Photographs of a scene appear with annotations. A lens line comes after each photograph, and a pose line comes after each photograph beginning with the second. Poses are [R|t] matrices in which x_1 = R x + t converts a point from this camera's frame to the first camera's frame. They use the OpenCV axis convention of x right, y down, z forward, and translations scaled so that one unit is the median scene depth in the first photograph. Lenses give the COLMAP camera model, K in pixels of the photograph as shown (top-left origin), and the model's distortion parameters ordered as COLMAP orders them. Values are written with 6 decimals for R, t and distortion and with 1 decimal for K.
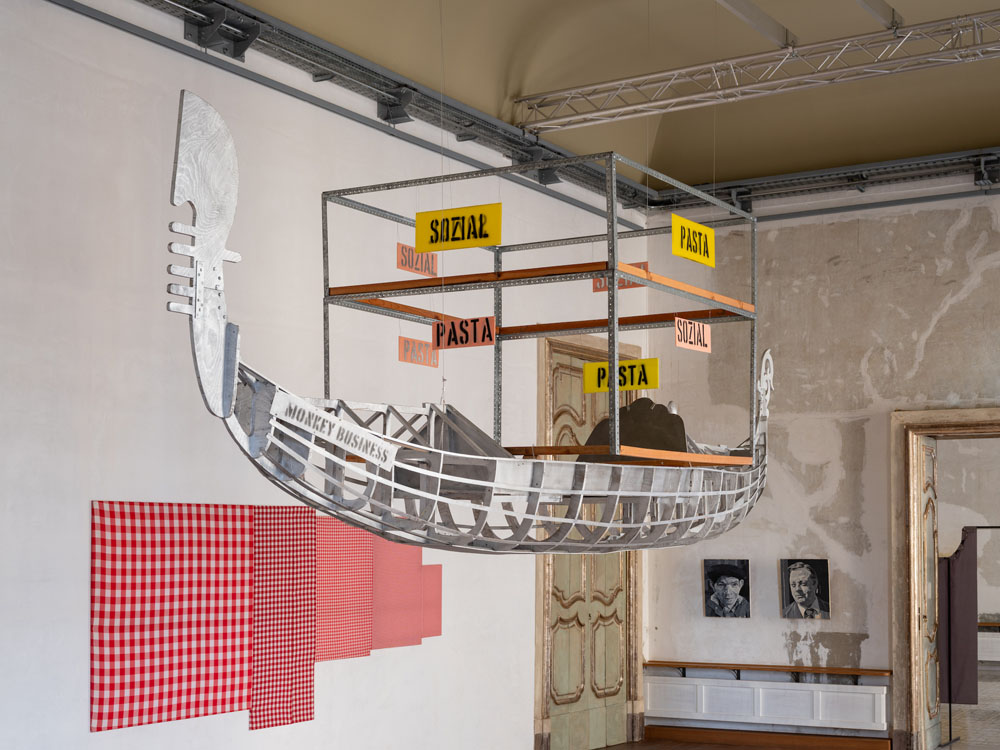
lens RADIAL K [[1455.5, 0, 491.9], [0, 1455.5, 384.9], [0, 0, 1]] dist [0.007860, 0.000000]
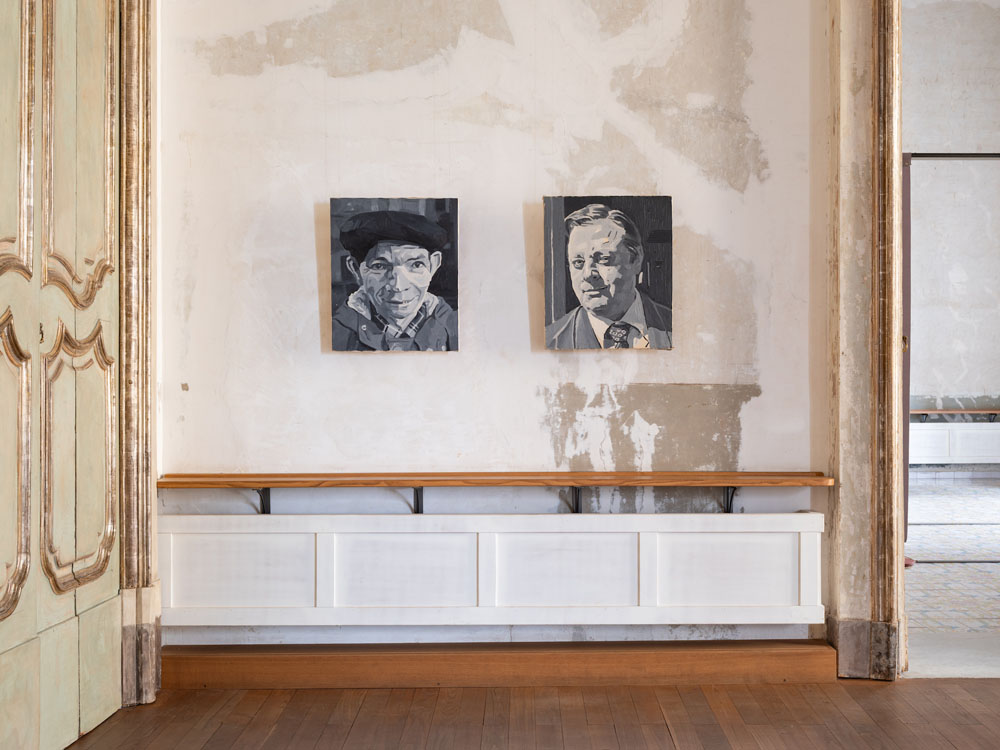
lens RADIAL K [[1464.1, 0, 504.8], [0, 1464.1, 373.5], [0, 0, 1]] dist [0.047734, 0.000000]
pose [[0.872268, -0.000012, 0.489029, 0.001906], [-0.052976, 0.994113, 0.094517, 0.131713], [-0.486151, -0.108351, 0.867132, 0.676831]]
